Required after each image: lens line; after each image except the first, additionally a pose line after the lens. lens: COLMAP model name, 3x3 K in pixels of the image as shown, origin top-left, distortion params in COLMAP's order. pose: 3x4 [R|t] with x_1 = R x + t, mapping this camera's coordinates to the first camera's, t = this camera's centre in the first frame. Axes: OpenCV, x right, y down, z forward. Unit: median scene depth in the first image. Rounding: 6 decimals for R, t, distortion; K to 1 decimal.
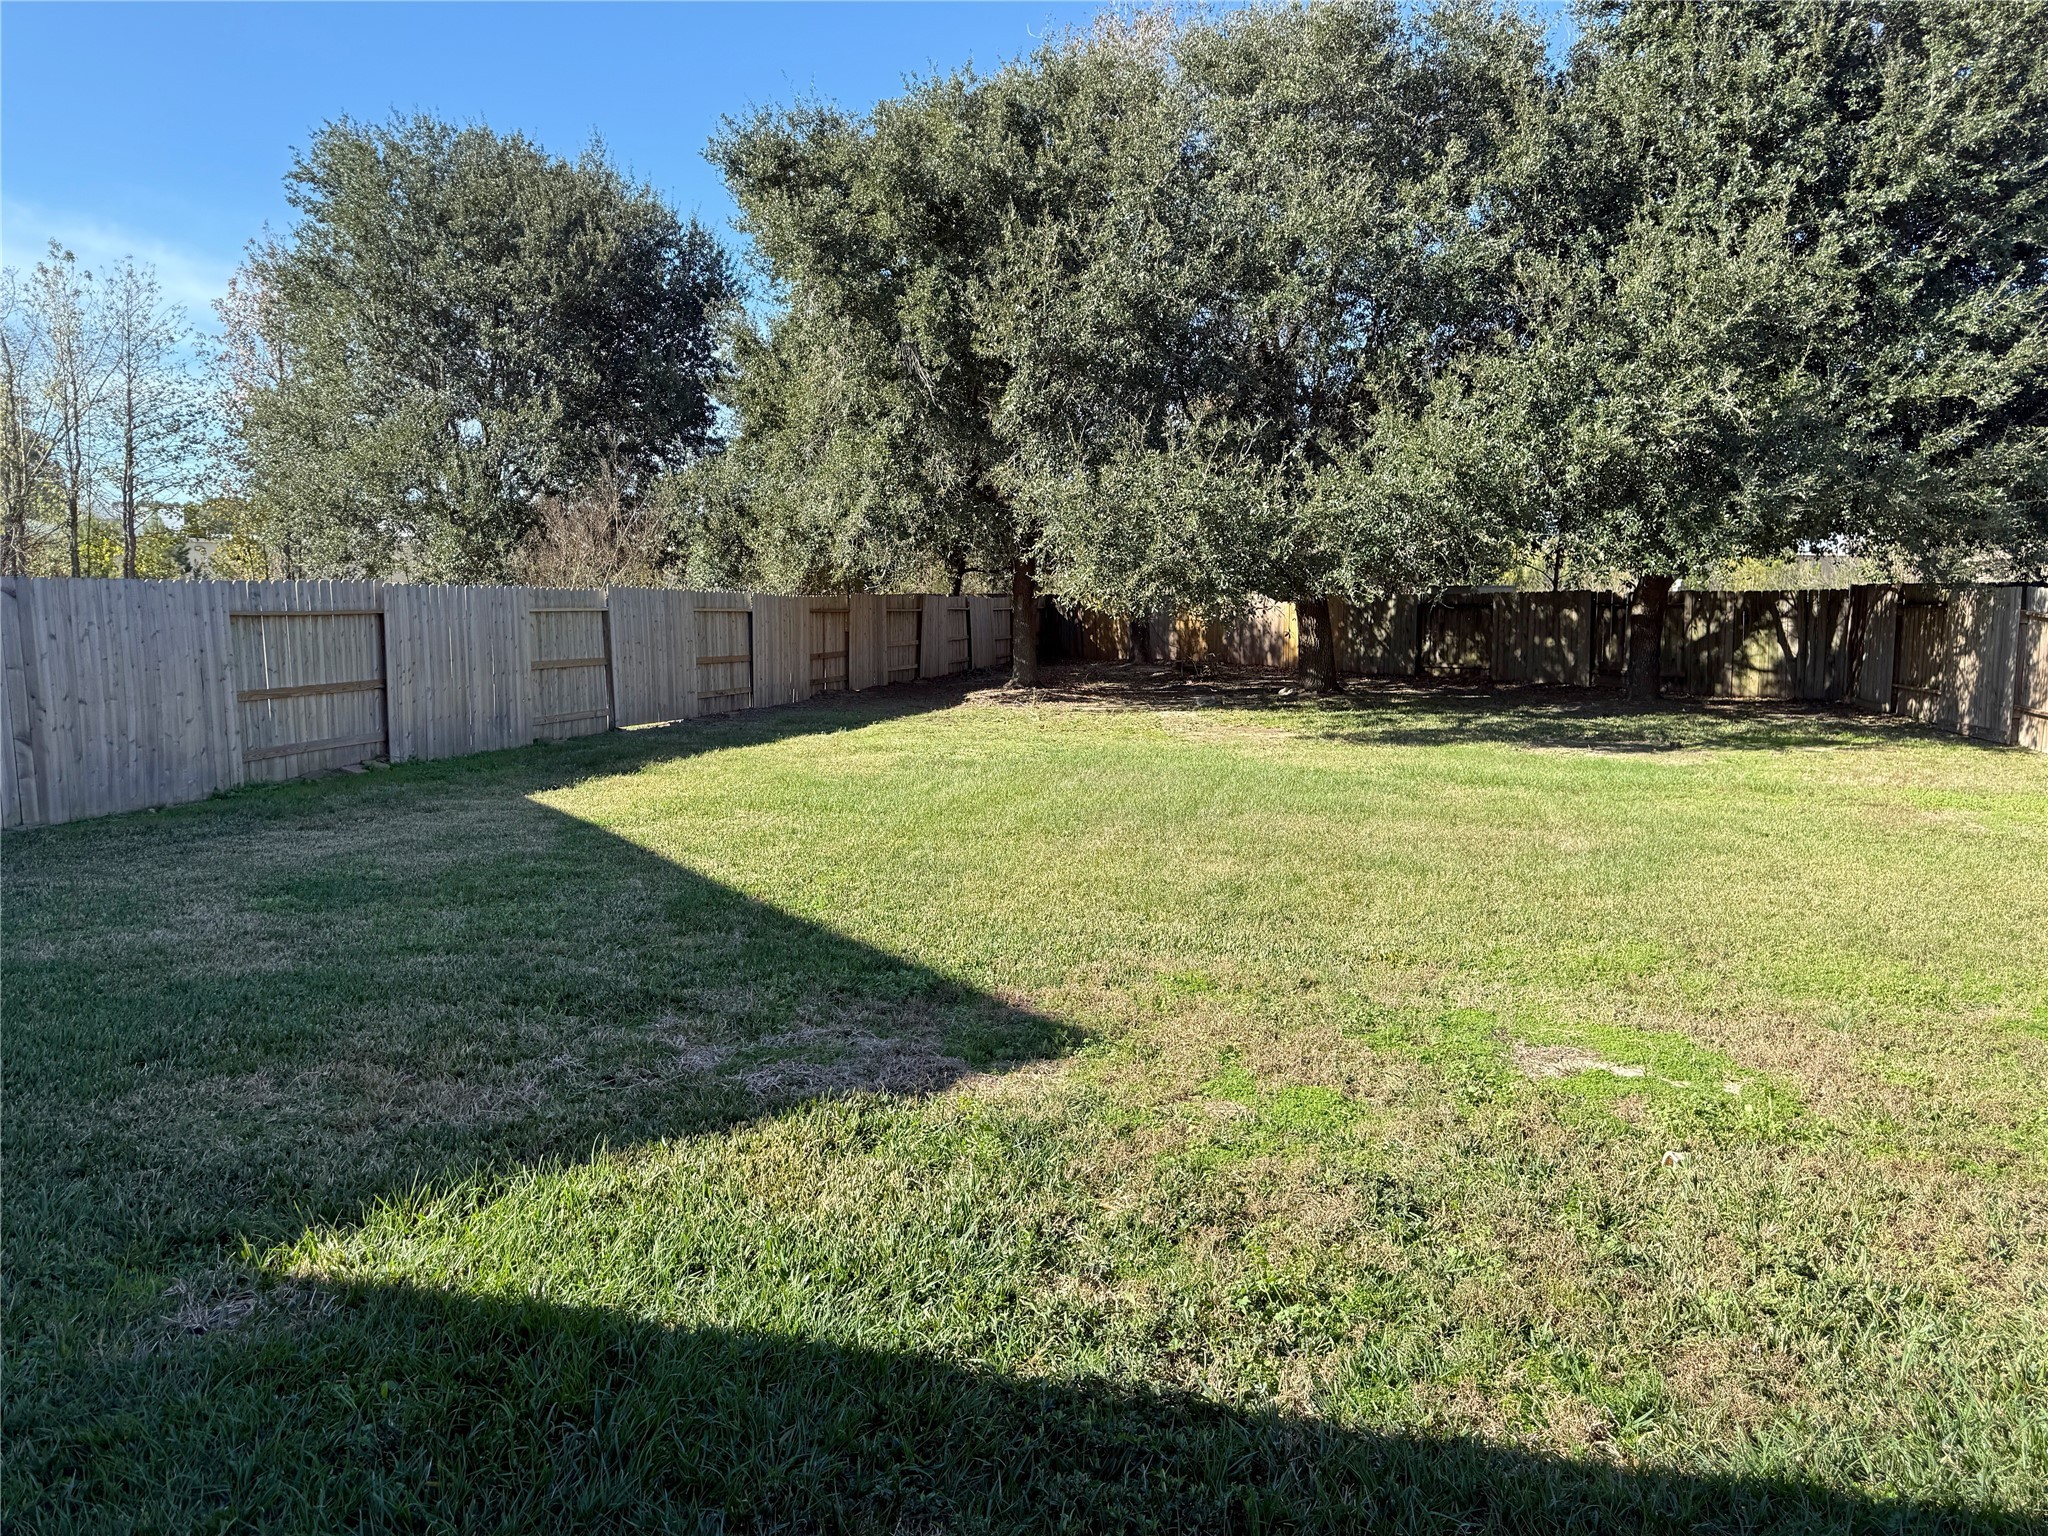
lens RADIAL K [[1439.1, 0, 1028.9], [0, 1439.1, 744.7], [0, 0, 1]] dist [0.089826, -0.125454]
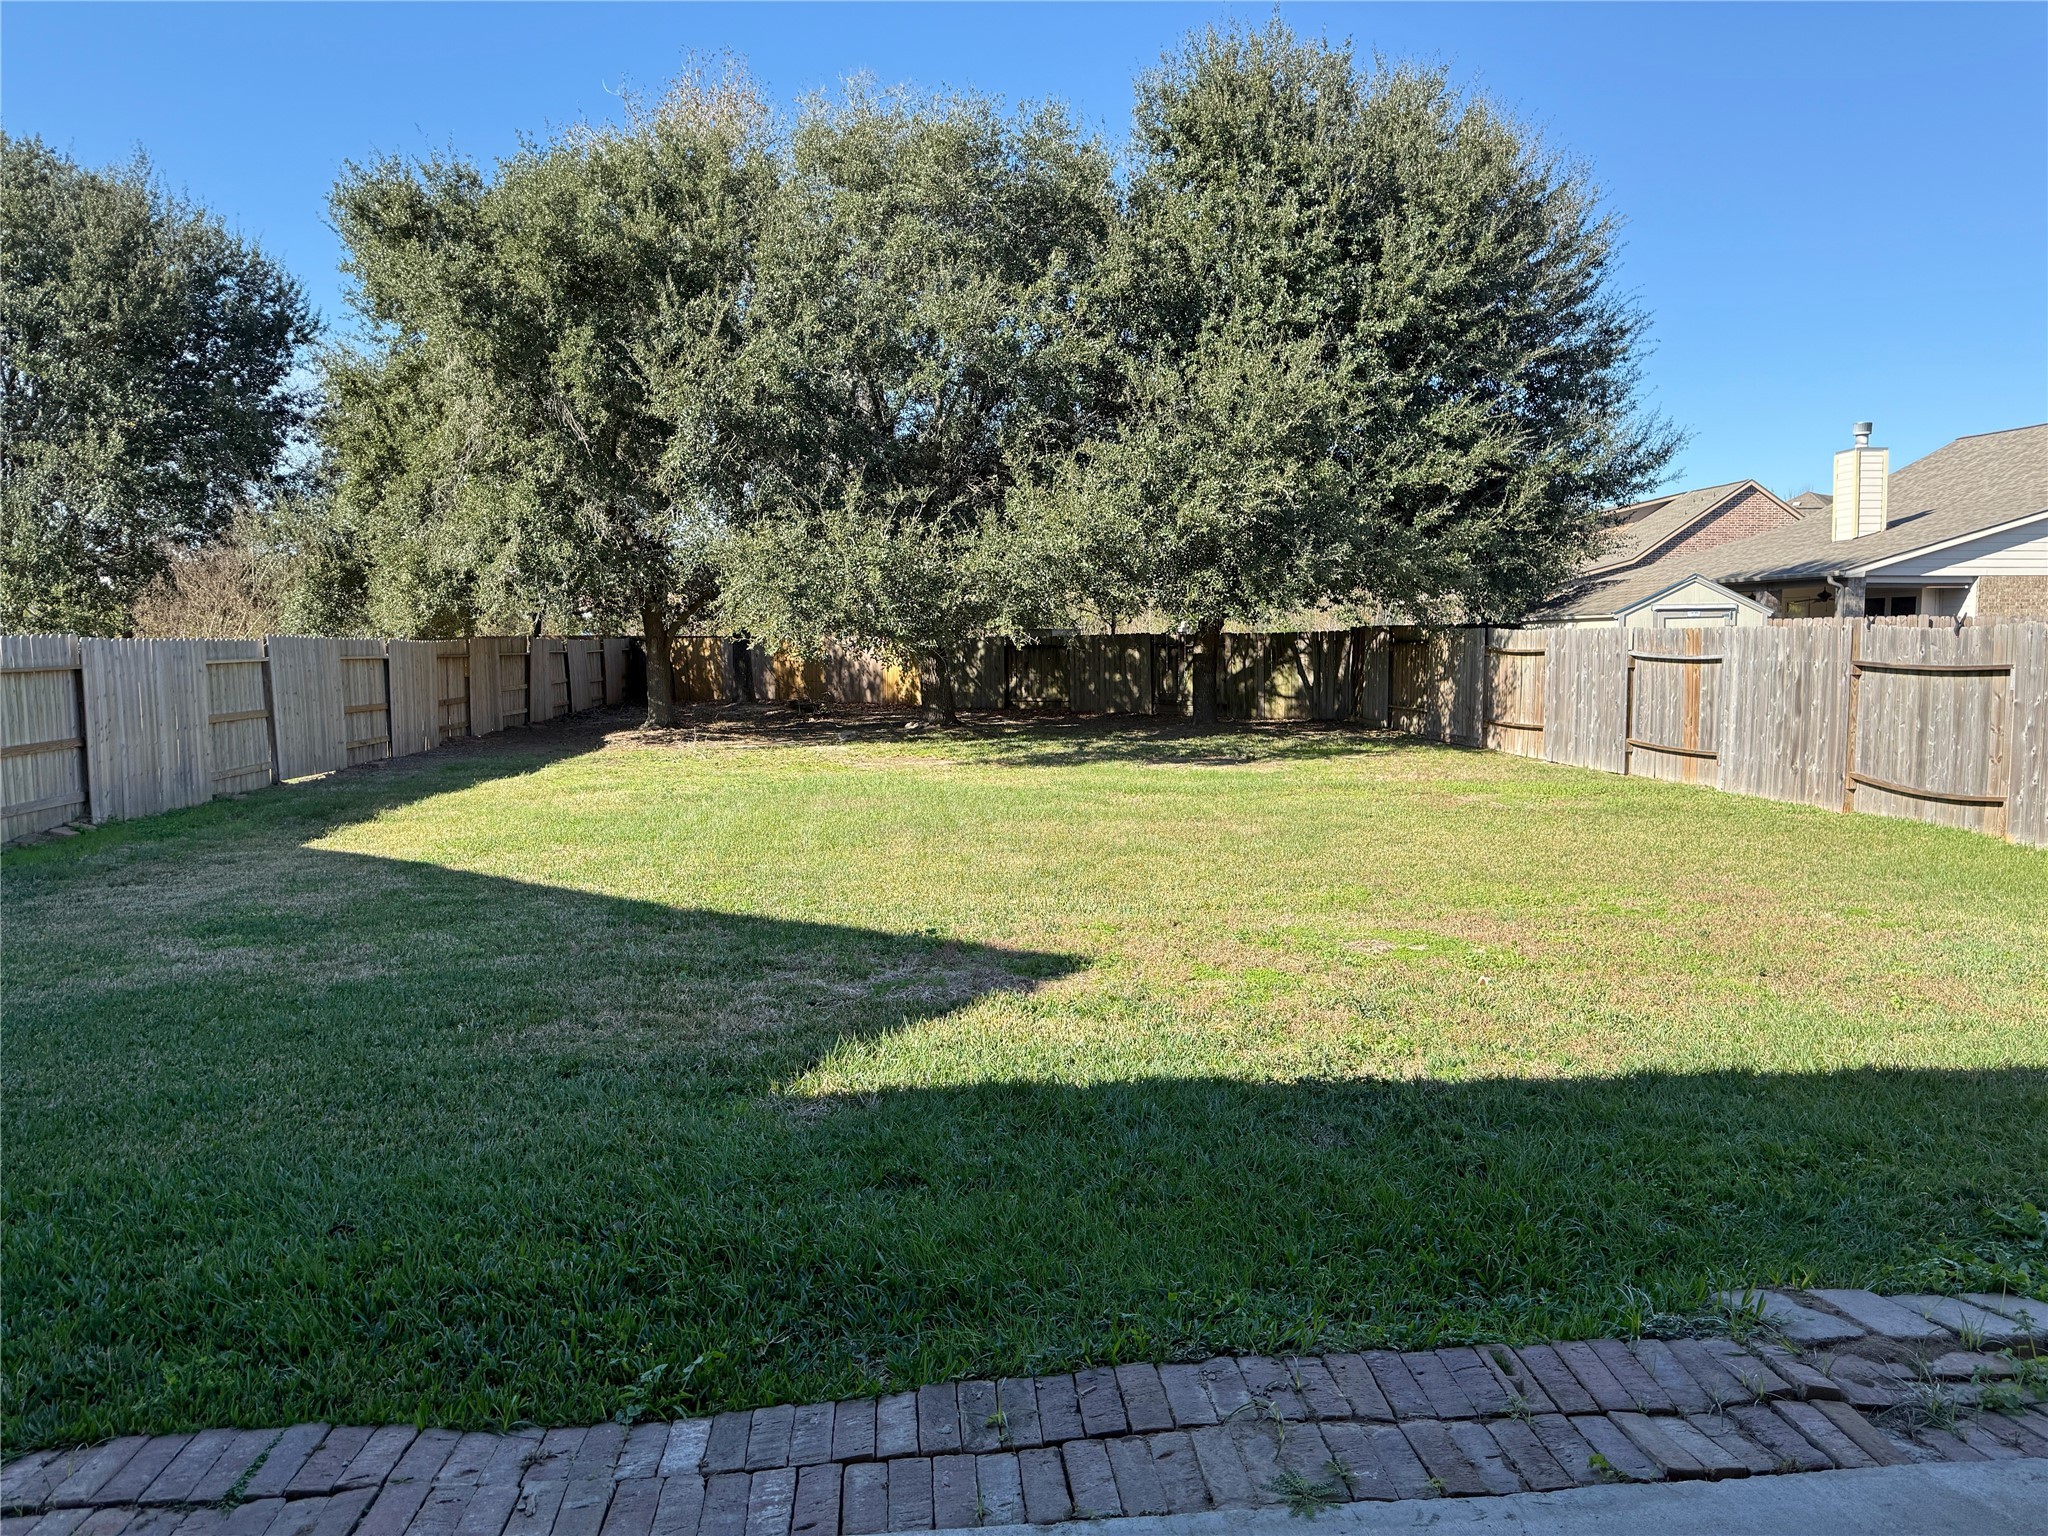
lens RADIAL K [[1444.2, 0, 1024.9], [0, 1444.2, 781.0], [0, 0, 1]] dist [0.077345, -0.113441]
pose [[0.944059, -0.042188, 0.327068, -0.131007], [0.042566, 0.999076, 0.006004, 0.003763], [-0.327019, 0.008254, 0.944982, -0.095302]]
